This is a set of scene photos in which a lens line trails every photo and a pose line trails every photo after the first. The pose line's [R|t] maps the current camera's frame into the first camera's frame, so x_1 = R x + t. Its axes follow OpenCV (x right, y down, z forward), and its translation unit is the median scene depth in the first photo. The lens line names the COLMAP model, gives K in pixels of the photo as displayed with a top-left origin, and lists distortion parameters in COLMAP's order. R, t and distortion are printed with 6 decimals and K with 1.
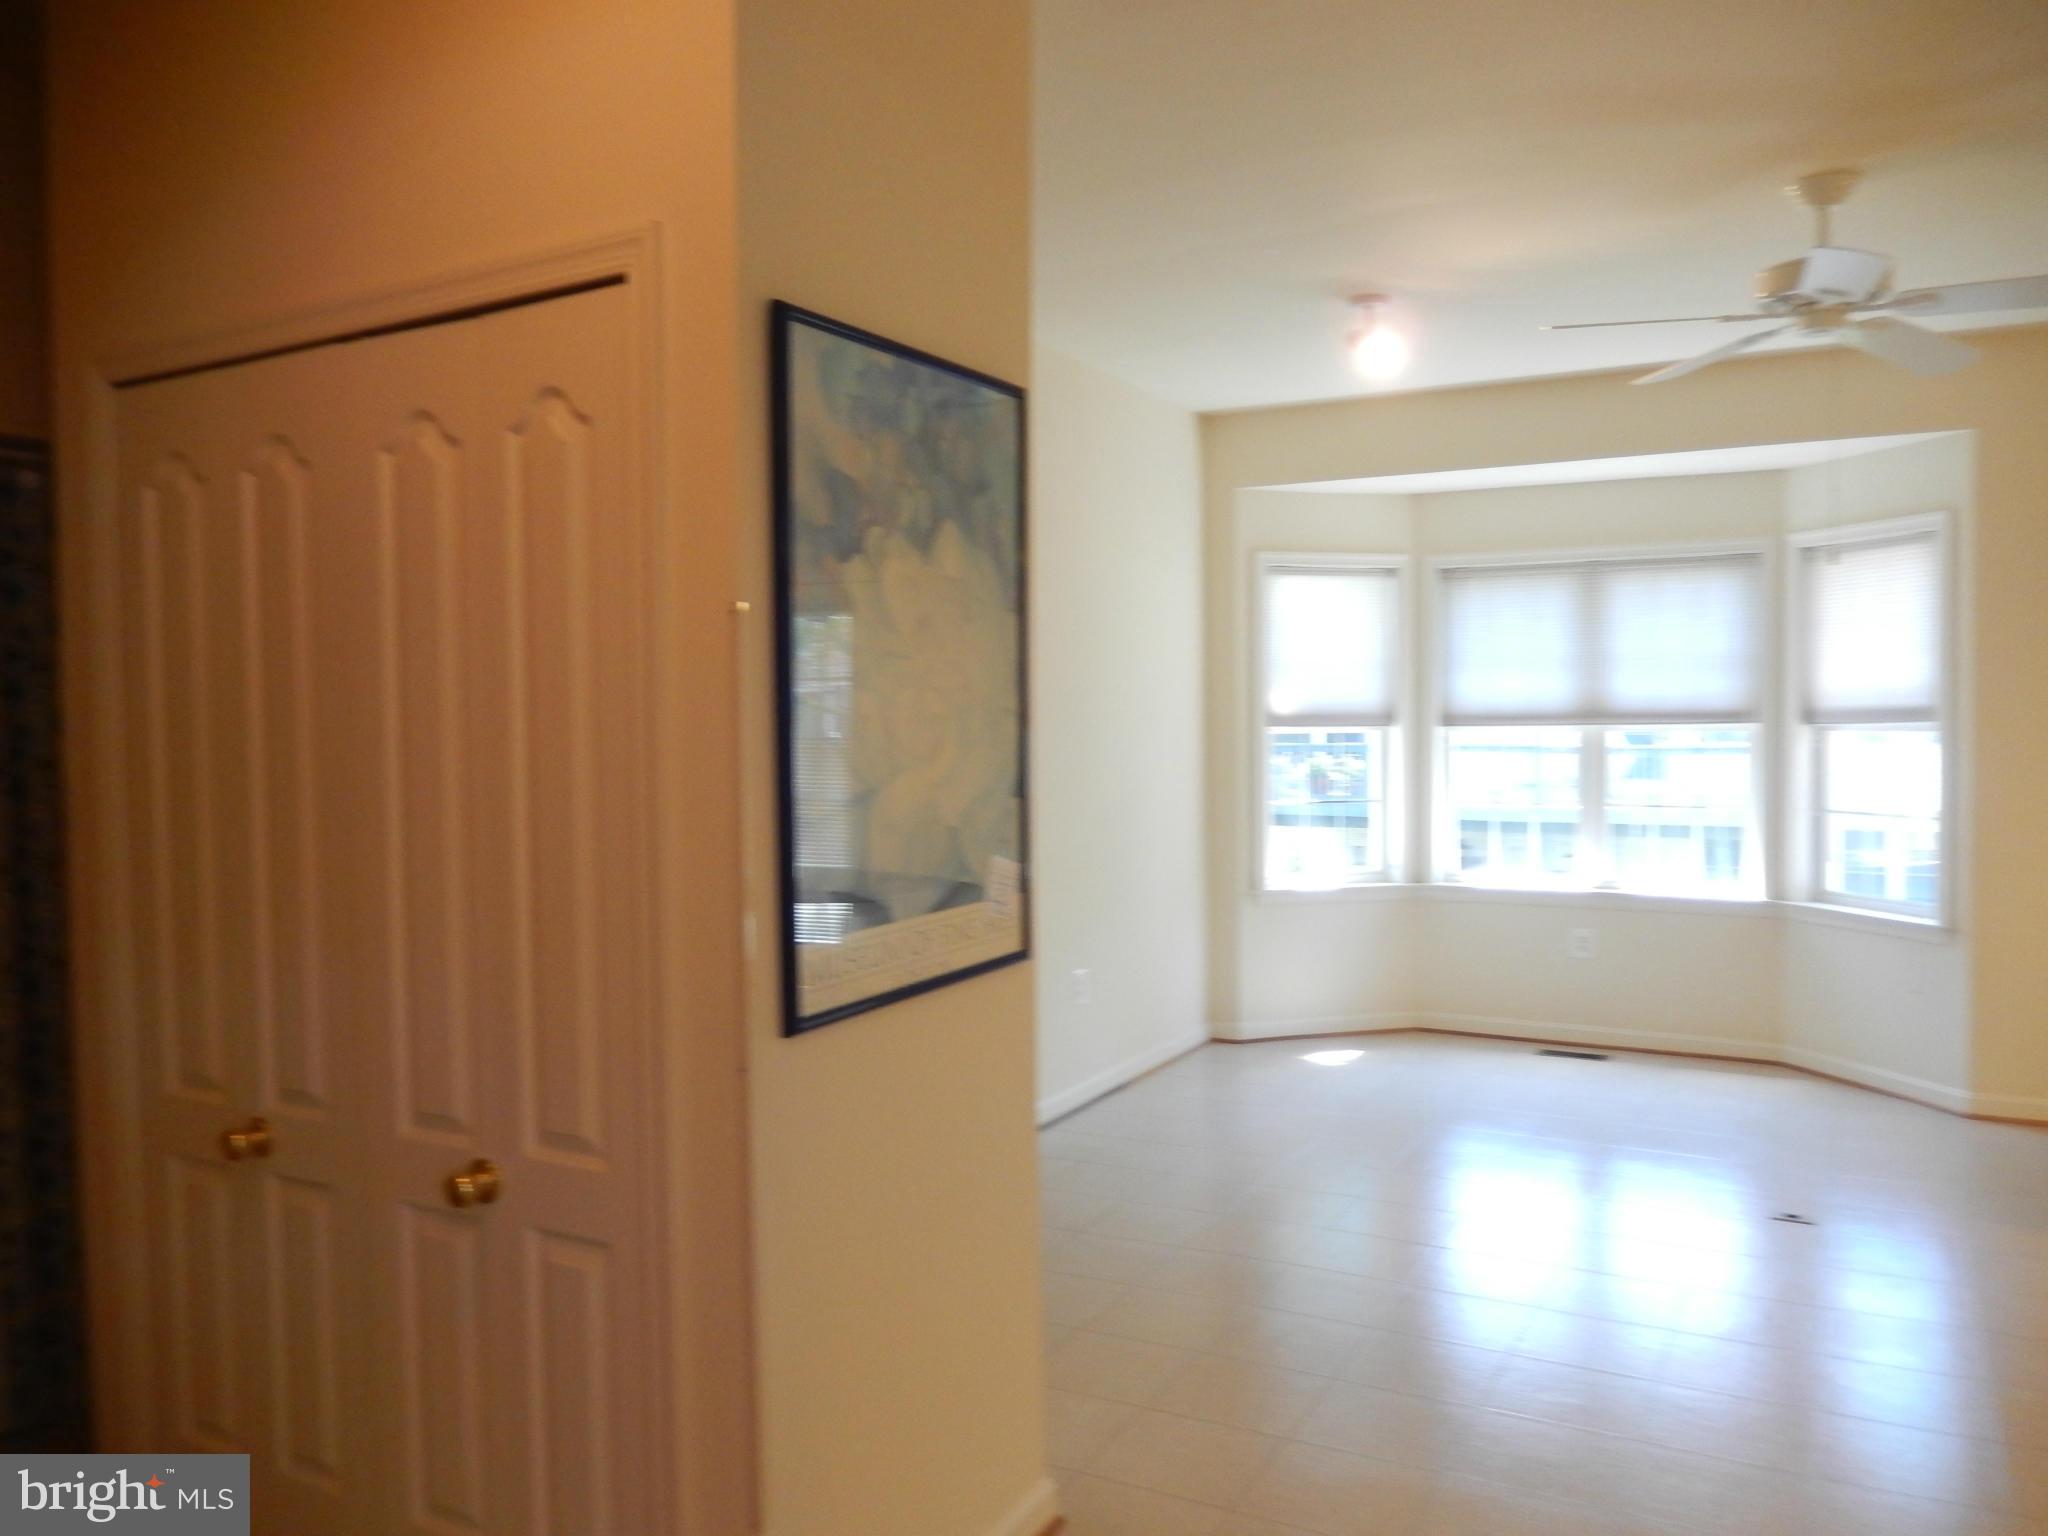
lens RADIAL K [[1531.4, 0, 1024.0], [0, 1531.4, 768.0], [0, 0, 1]] dist [0.002617, 0.005117]
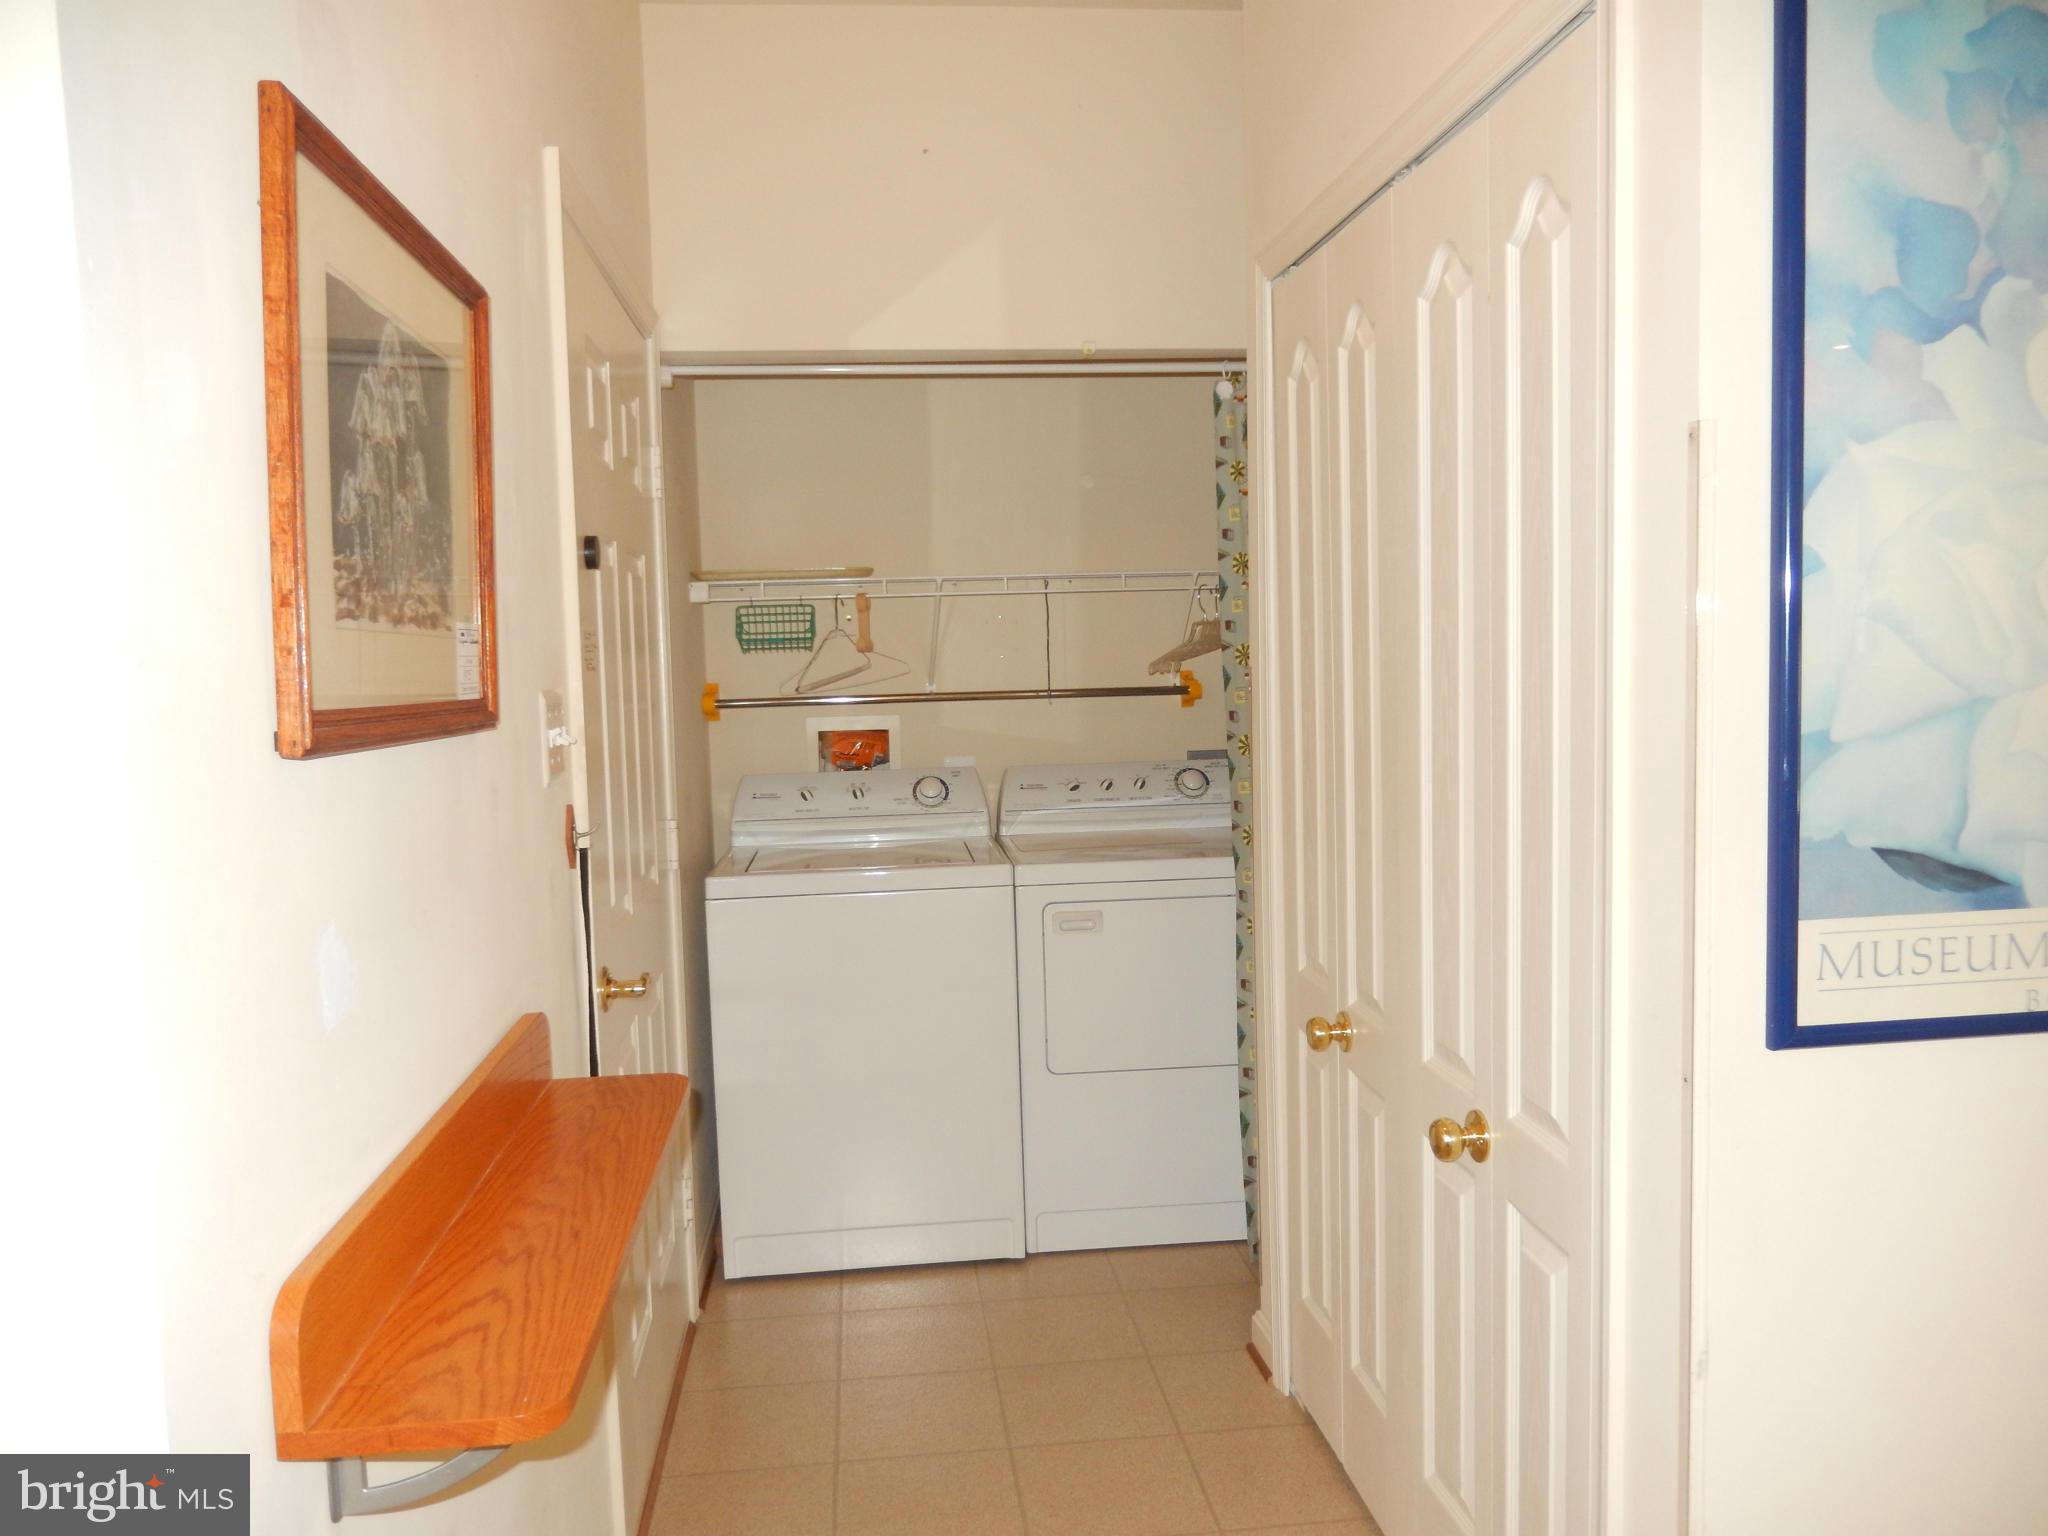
lens RADIAL K [[1531.4, 0, 1024.0], [0, 1531.4, 768.0], [0, 0, 1]] dist [0.002617, 0.005117]
pose [[0.575057, 0.069437, -0.815161, 0.193513], [-0.001995, 0.996508, 0.083477, -0.010162], [0.818111, -0.046378, 0.573187, 0.296263]]
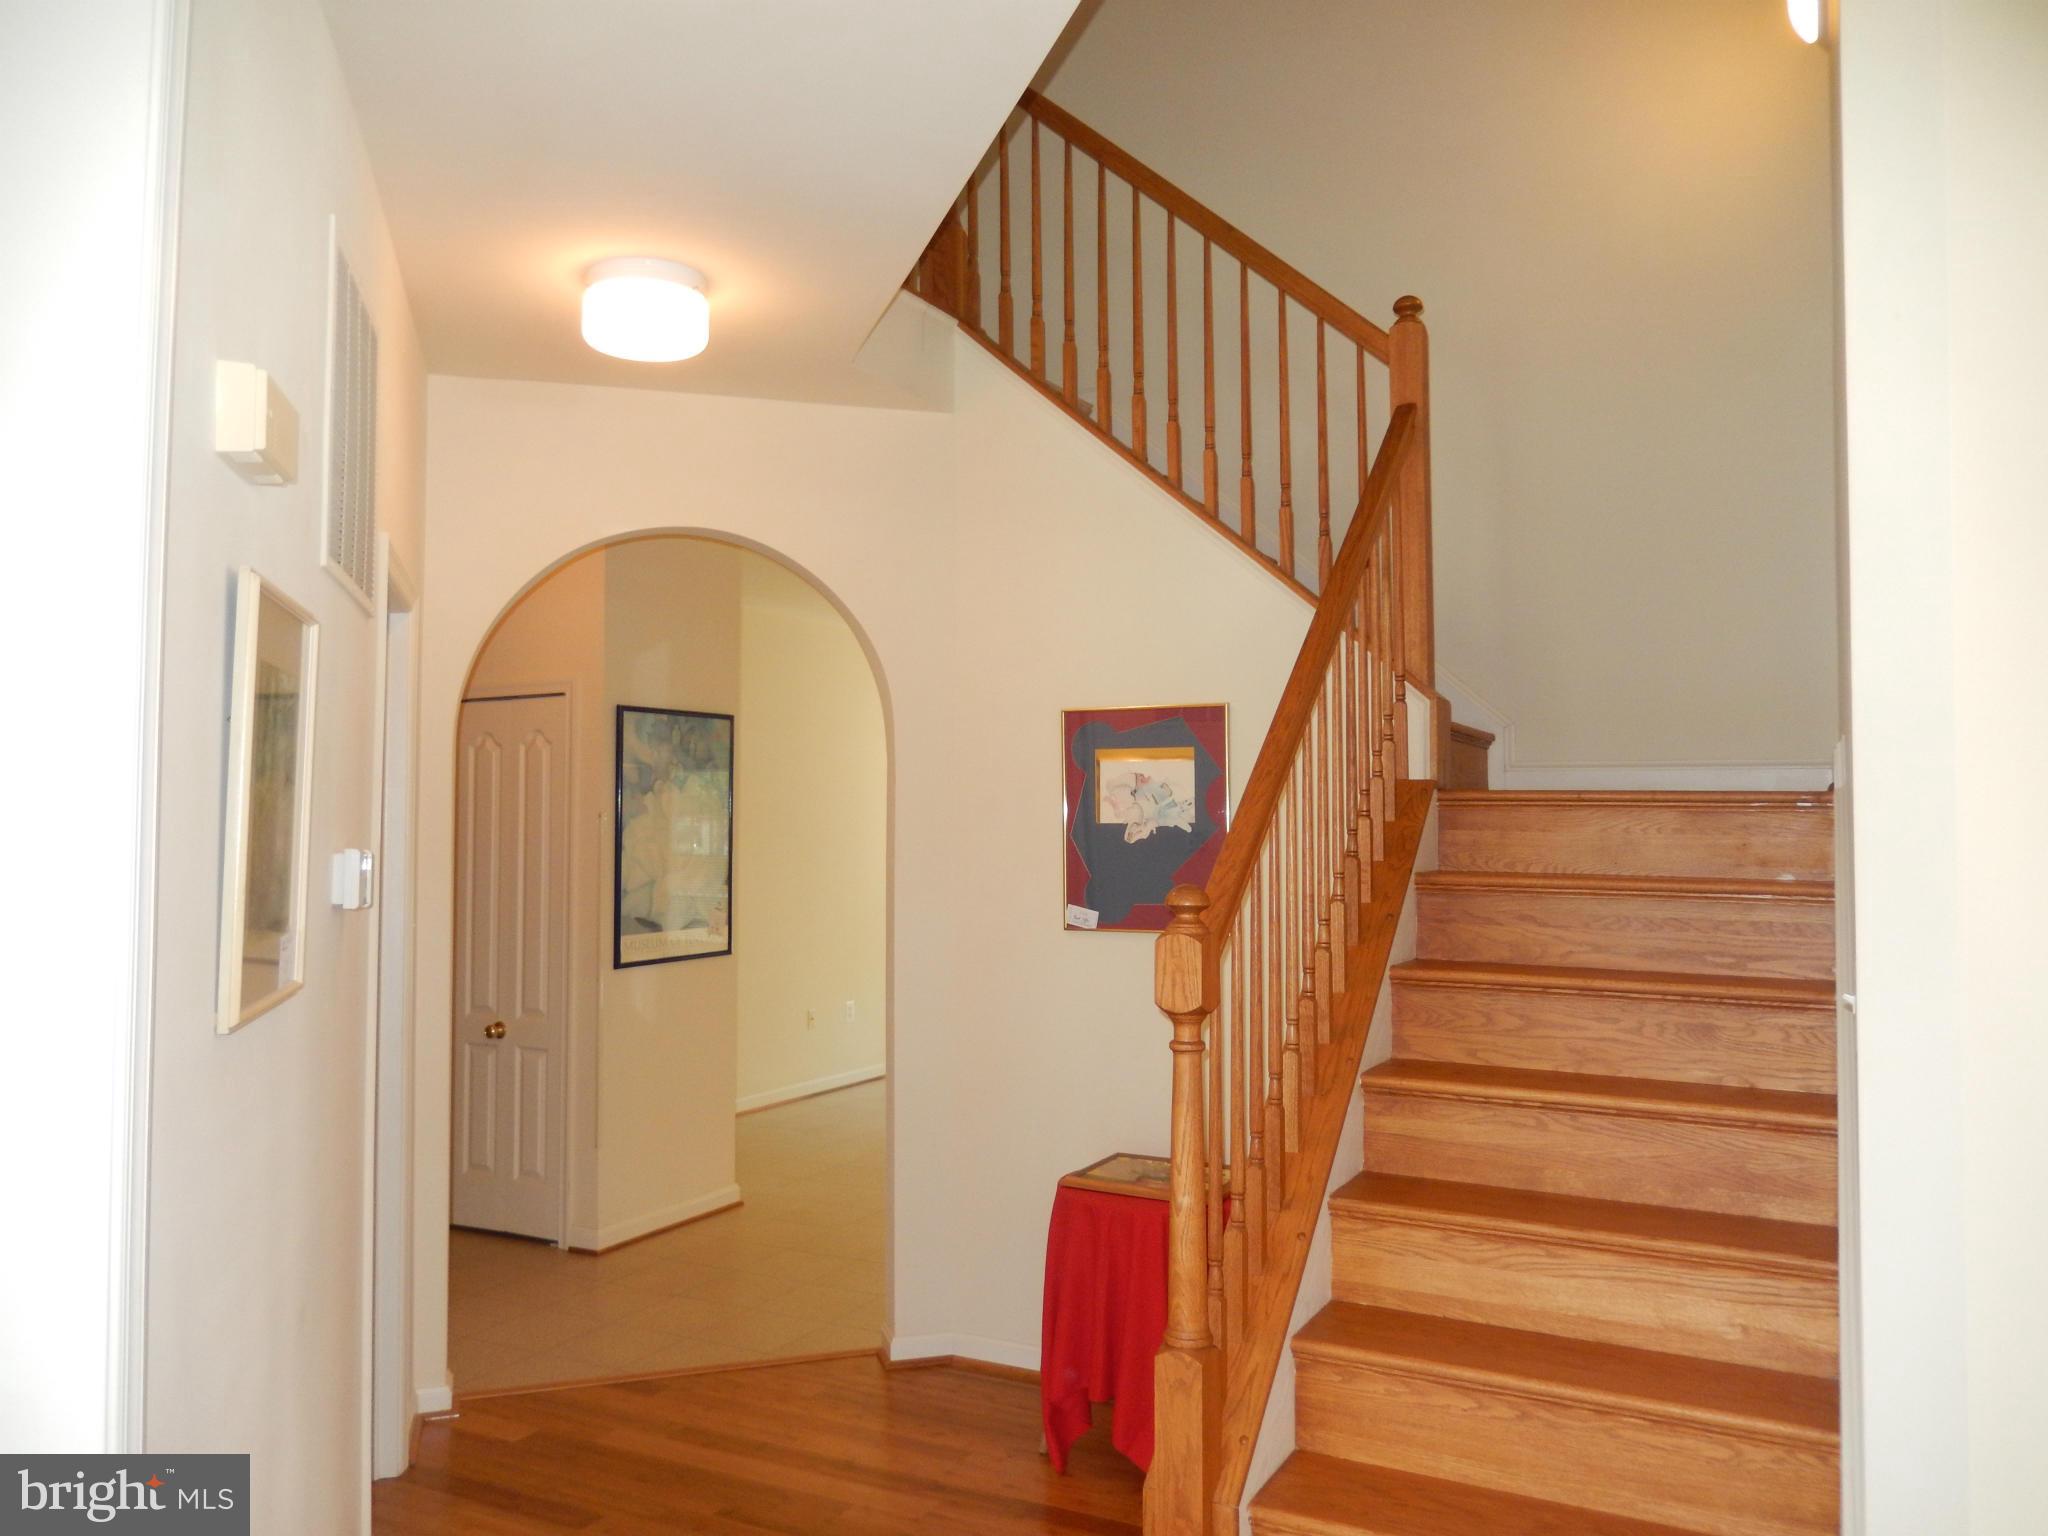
lens RADIAL K [[1531.4, 0, 1024.0], [0, 1531.4, 768.0], [0, 0, 1]] dist [0.002617, 0.005117]
pose [[0.999623, 0.018486, 0.020297, 0.476281], [-0.017272, 0.998139, -0.058484, -0.036410], [-0.021340, 0.058111, 0.998082, -1.638459]]
